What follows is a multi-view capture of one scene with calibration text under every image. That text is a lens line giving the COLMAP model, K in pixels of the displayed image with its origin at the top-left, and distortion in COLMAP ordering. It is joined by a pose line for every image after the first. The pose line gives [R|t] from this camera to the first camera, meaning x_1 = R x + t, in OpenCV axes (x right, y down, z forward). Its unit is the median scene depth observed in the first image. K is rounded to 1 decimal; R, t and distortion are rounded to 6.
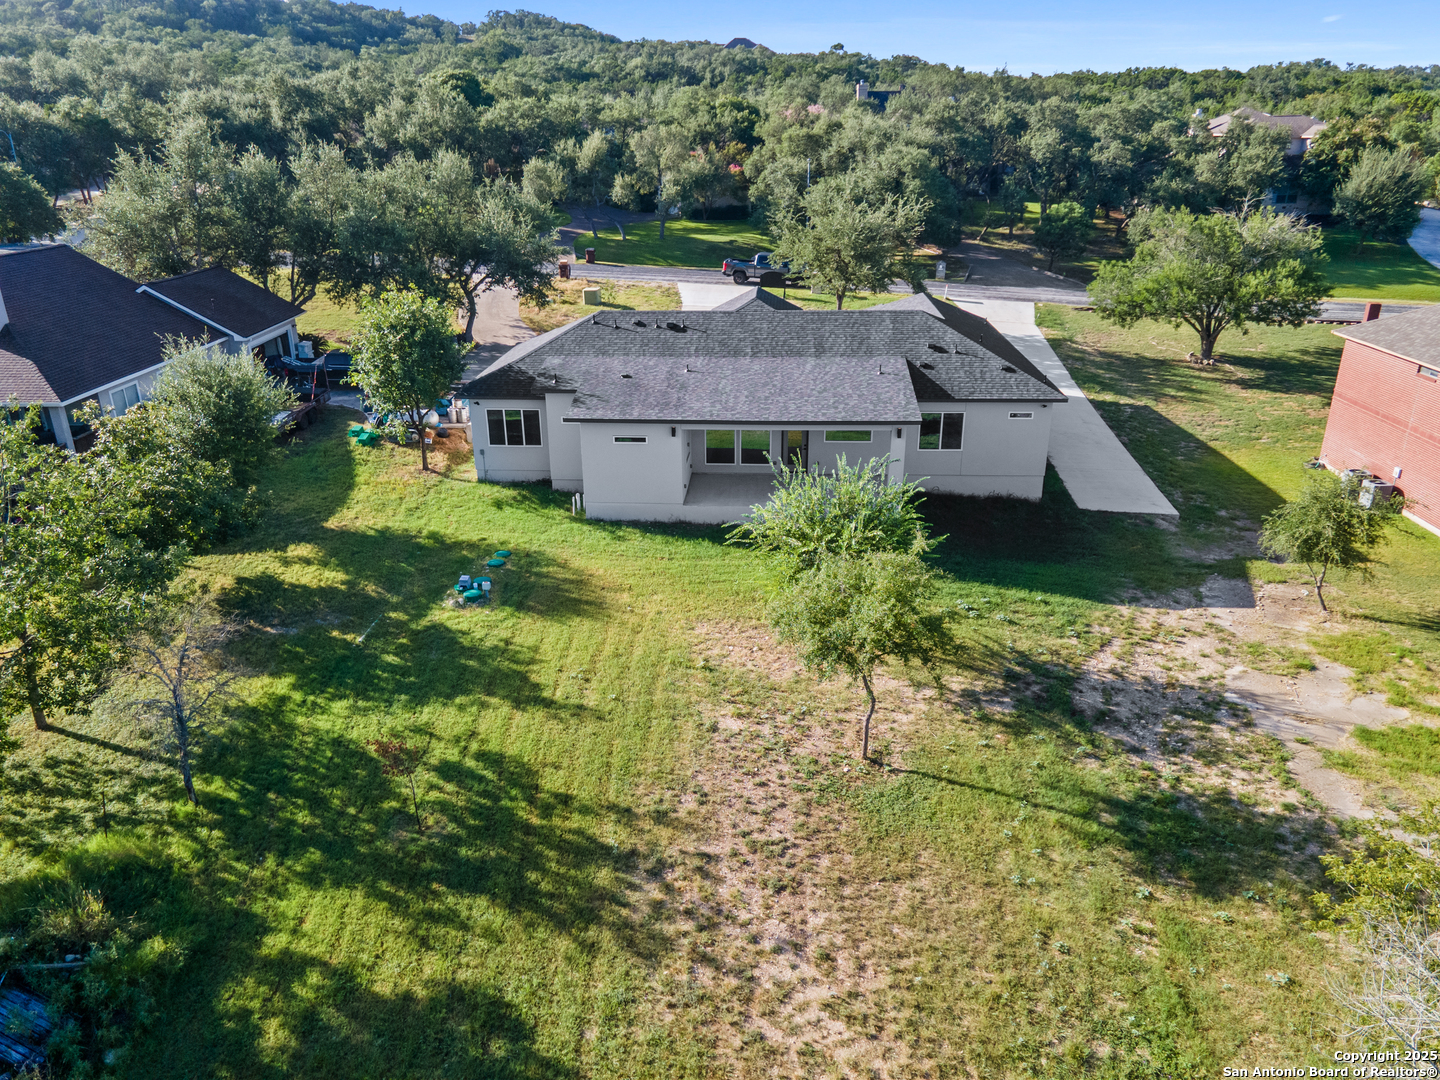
lens RADIAL K [[1068.2, 0, 720.0], [0, 1068.2, 540.0], [0, 0, 1]] dist [0.008172, 0.058282]
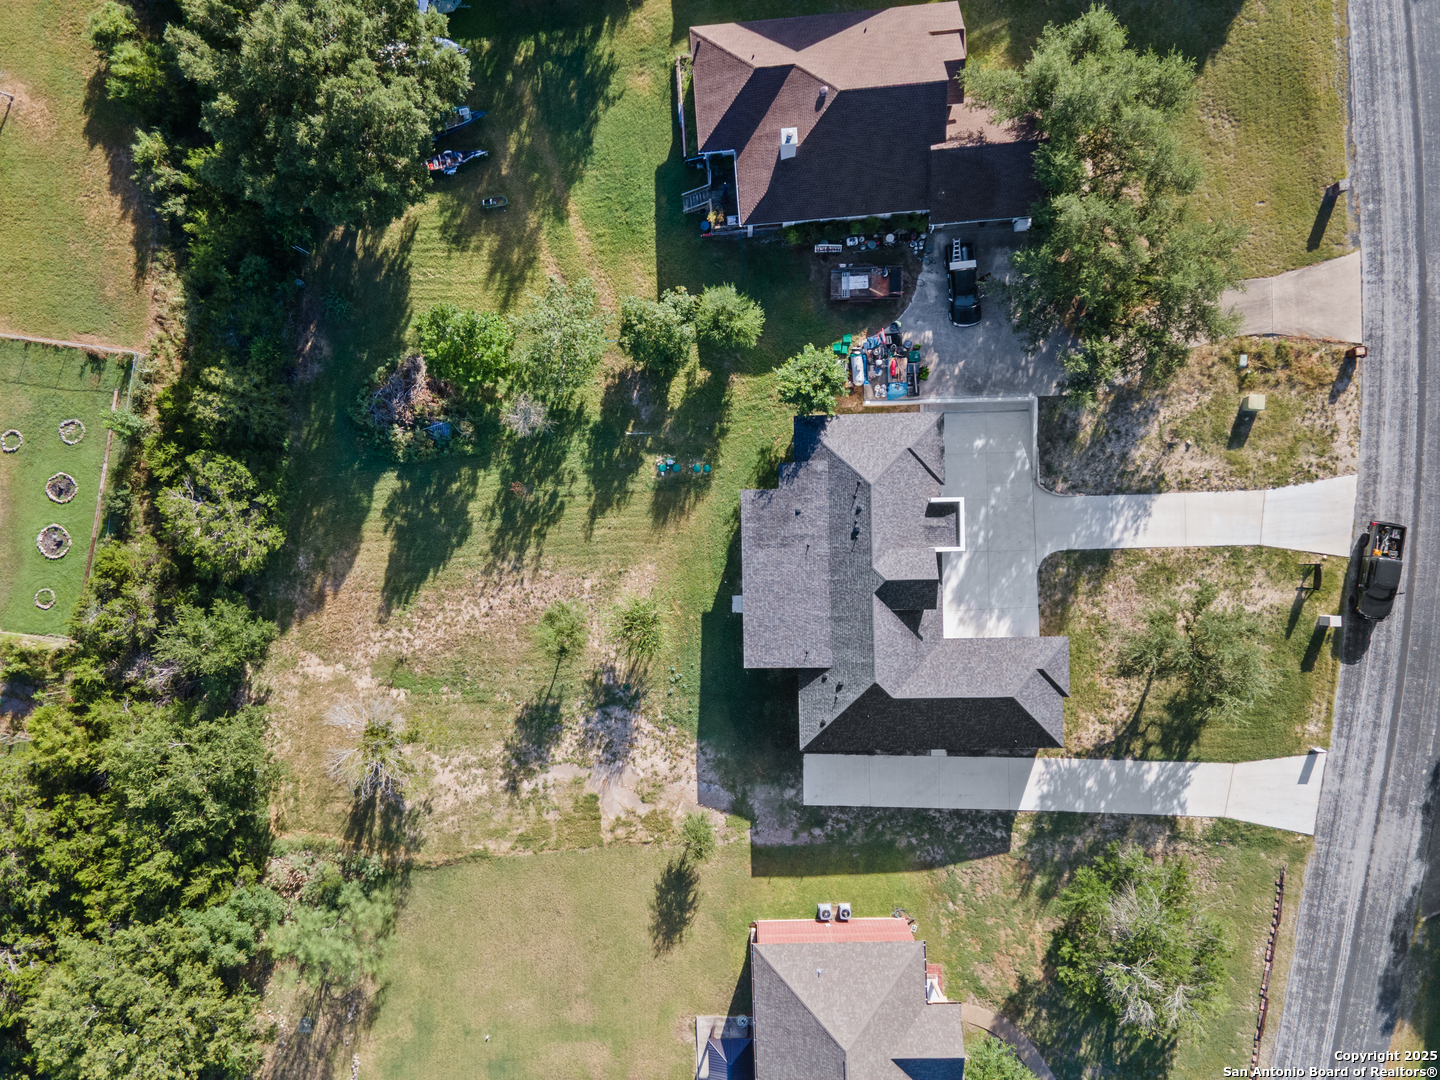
lens RADIAL K [[1068.2, 0, 720.0], [0, 1068.2, 540.0], [0, 0, 1]] dist [0.008172, 0.058282]
pose [[0.077379, 0.996820, -0.019037, -0.024952], [-0.323142, 0.043138, 0.945367, -2.662859], [0.943182, -0.067000, 0.325453, 0.405188]]
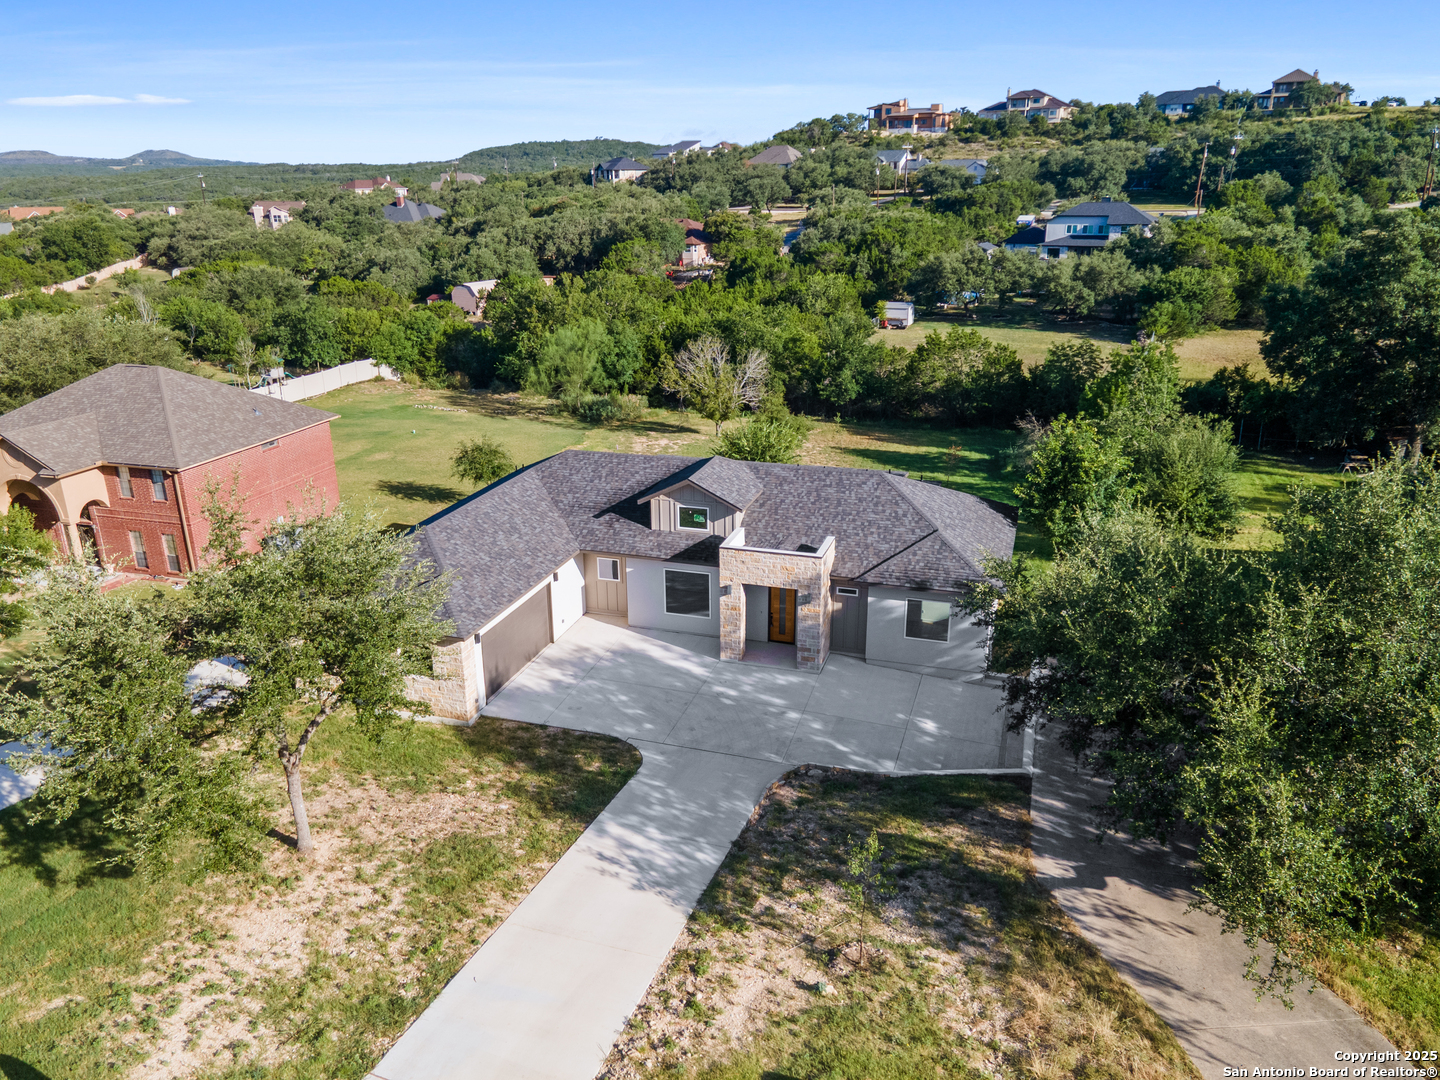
lens RADIAL K [[1068.2, 0, 720.0], [0, 1068.2, 540.0], [0, 0, 1]] dist [0.008172, 0.058282]
pose [[-0.968888, -0.076483, 0.235388, -0.308210], [0.087204, 0.784577, 0.613869, -1.245384], [-0.231630, 0.615297, -0.753497, 2.774053]]
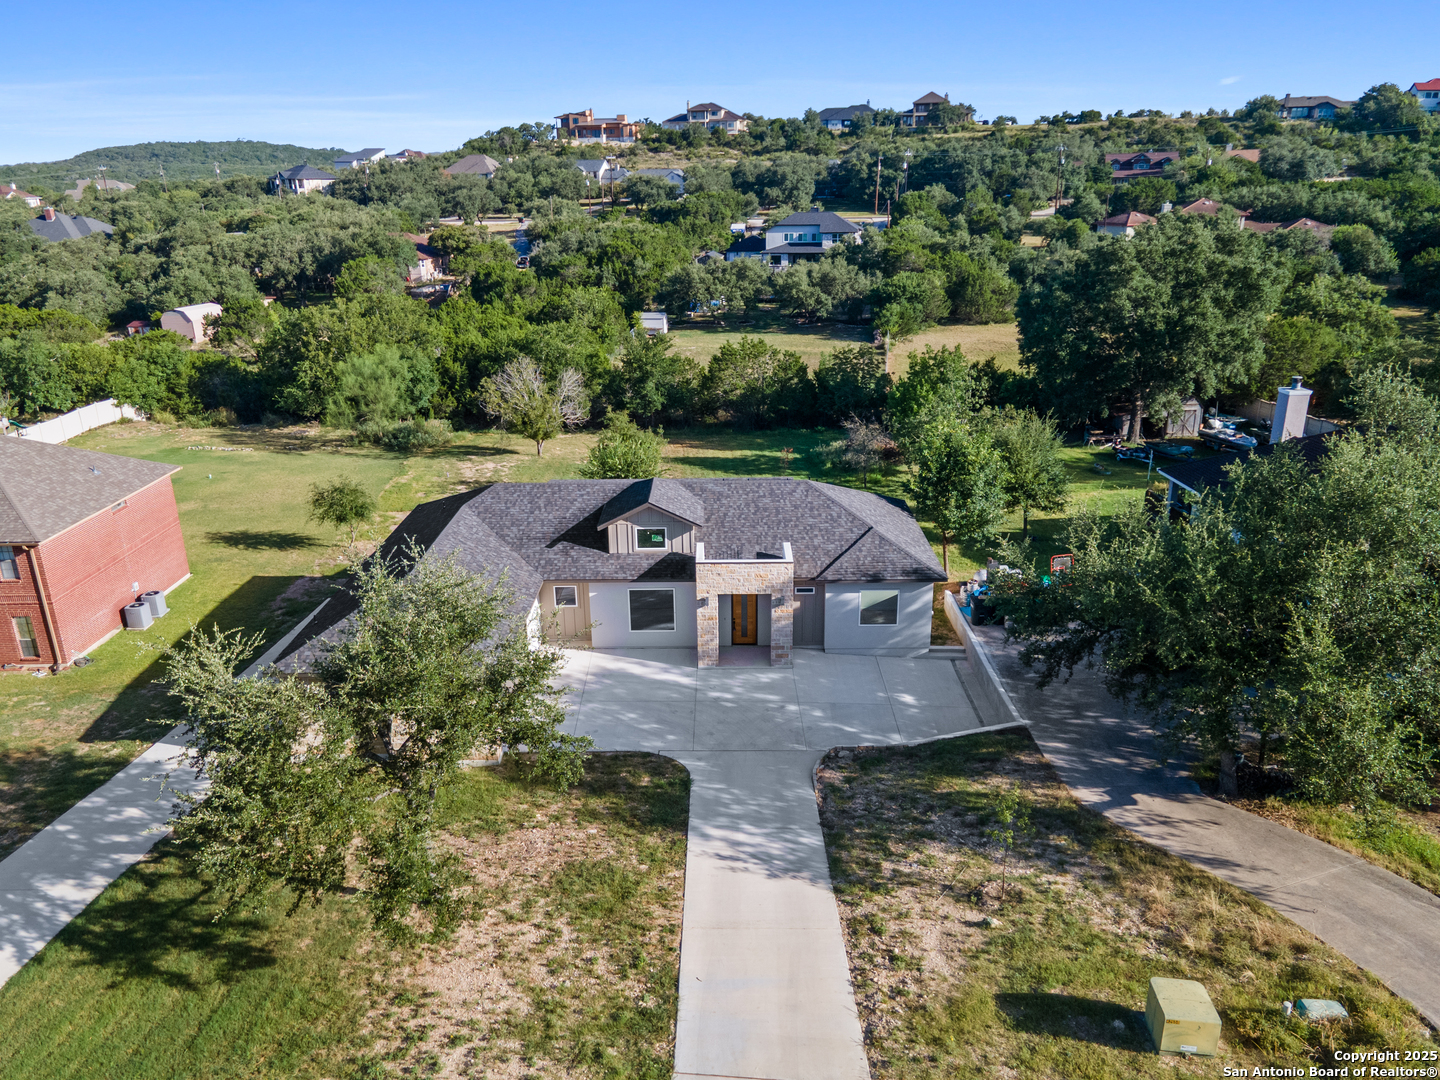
lens RADIAL K [[1068.2, 0, 720.0], [0, 1068.2, 540.0], [0, 0, 1]] dist [0.008172, 0.058282]
pose [[-0.998452, 0.025983, -0.049173, 0.034058], [-0.010342, 0.782002, 0.623190, -1.331347], [0.054646, 0.622734, -0.780523, 2.869022]]
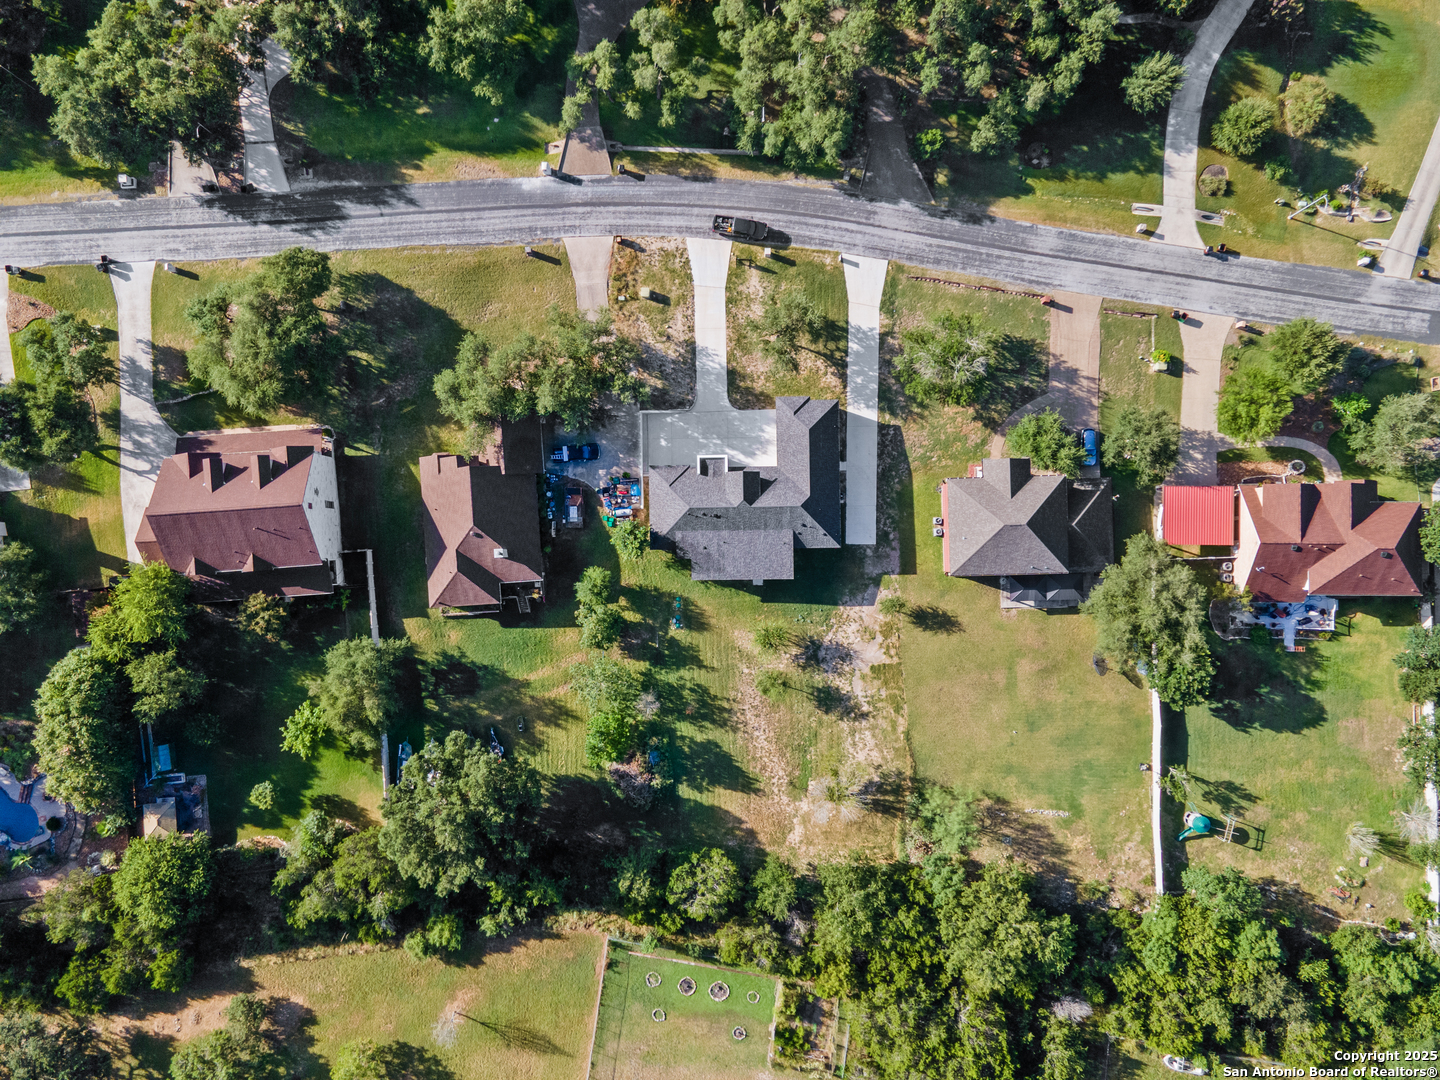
lens RADIAL K [[1068.2, 0, 720.0], [0, 1068.2, 540.0], [0, 0, 1]] dist [0.008172, 0.058282]
pose [[0.997323, -0.072312, -0.010820, -0.010614], [0.036651, 0.366370, 0.929747, -4.548181], [-0.063268, -0.927655, 0.368040, -0.226885]]
